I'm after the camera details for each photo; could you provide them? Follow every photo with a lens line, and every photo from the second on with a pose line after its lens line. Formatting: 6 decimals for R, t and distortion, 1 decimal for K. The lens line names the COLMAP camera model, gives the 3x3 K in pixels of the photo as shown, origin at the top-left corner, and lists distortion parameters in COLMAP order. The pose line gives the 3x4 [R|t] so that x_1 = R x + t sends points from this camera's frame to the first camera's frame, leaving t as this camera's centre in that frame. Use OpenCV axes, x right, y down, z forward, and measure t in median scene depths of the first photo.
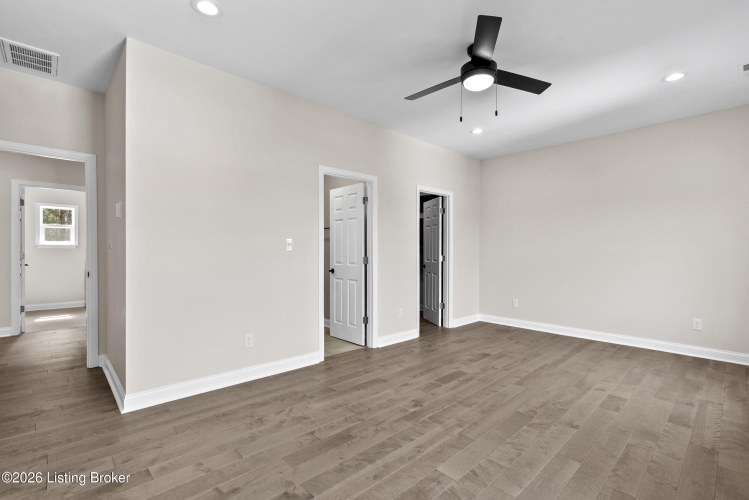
lens RADIAL K [[342.3, 0, 377.1], [0, 342.3, 250.5], [0, 0, 1]] dist [-0.000547, 0.000668]
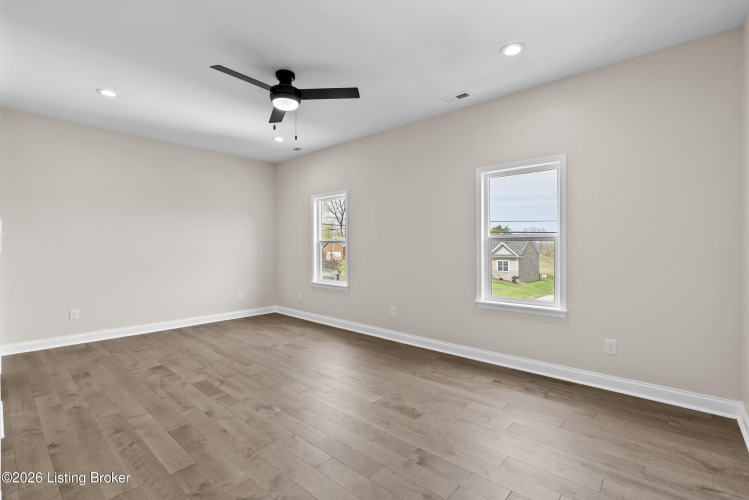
lens RADIAL K [[342.3, 0, 376.3], [0, 342.3, 247.9], [0, 0, 1]] dist [-0.000547, 0.000668]
pose [[-0.081209, -0.005756, 0.996681, -0.830842], [-0.001256, 0.999983, 0.005673, -0.002619], [-0.996696, -0.000791, -0.081214, 0.746042]]
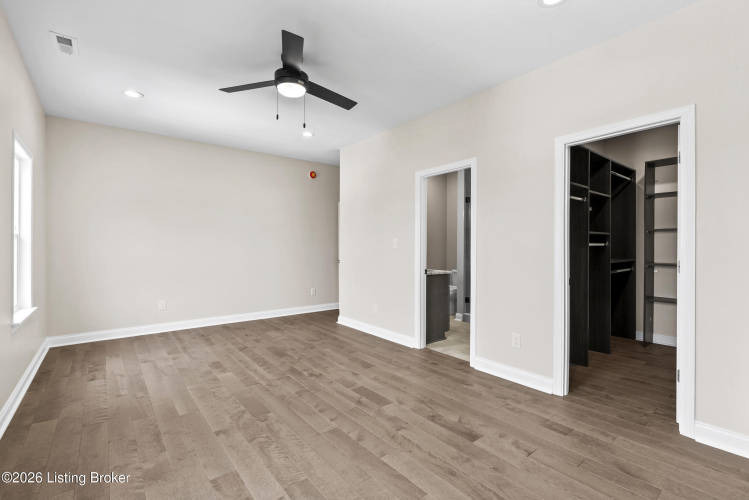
lens RADIAL K [[342.3, 0, 376.1], [0, 342.3, 249.7], [0, 0, 1]] dist [-0.000547, 0.000668]
pose [[-0.087165, 0.000423, -0.996194, 1.248270], [-0.002257, 0.999997, 0.000622, 0.009430], [0.996191, 0.002302, -0.087163, 1.278317]]
